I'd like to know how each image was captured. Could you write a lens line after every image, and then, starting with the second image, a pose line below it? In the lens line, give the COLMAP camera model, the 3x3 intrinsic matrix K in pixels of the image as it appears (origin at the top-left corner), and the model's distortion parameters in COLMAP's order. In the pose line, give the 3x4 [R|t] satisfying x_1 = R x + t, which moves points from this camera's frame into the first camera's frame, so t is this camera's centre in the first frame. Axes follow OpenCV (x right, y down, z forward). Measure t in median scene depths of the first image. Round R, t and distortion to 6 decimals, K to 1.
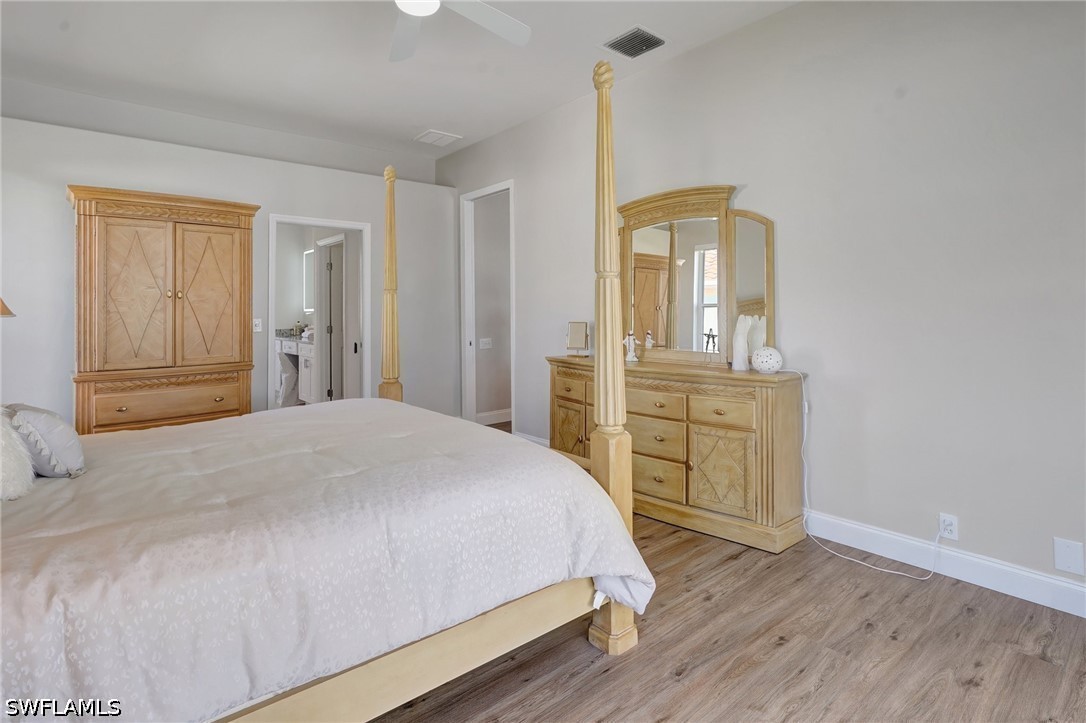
lens RADIAL K [[531.7, 0, 540.7], [0, 531.7, 316.6], [0, 0, 1]] dist [-0.002158, -0.000201]
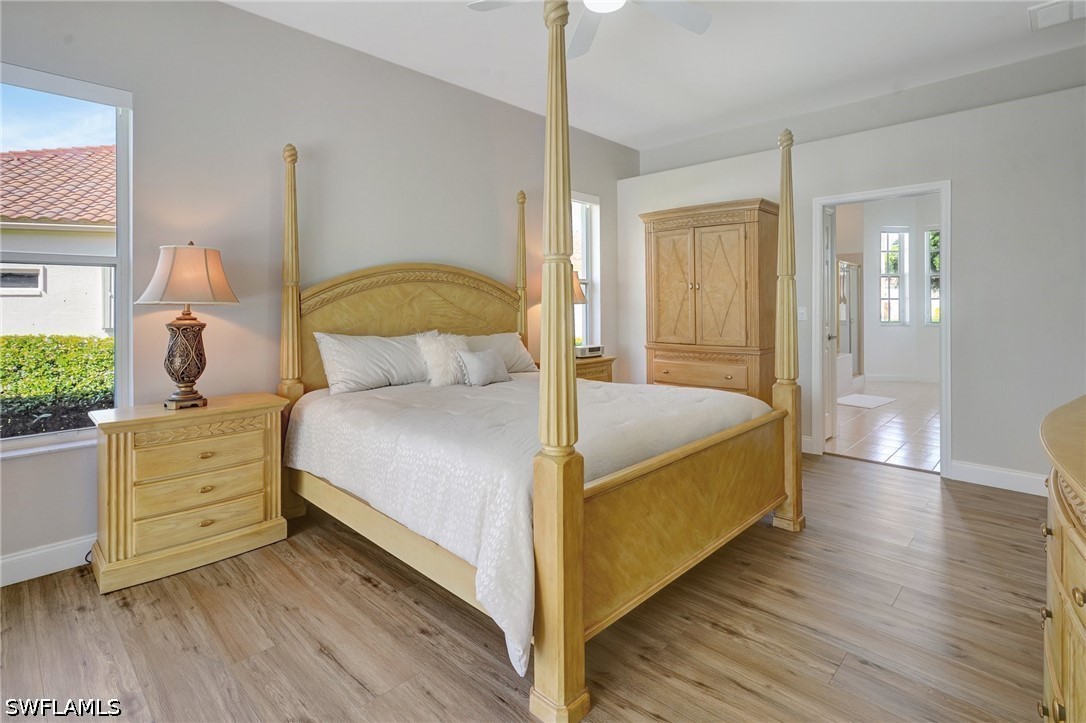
lens RADIAL K [[538.9, 0, 538.0], [0, 538.9, 327.7], [0, 0, 1]] dist [0.000703, 0.000123]
pose [[0.104767, 0.051070, -0.993185, 0.530233], [-0.004817, 0.998695, 0.050846, -0.007580], [0.994485, -0.000543, 0.104877, 0.506202]]
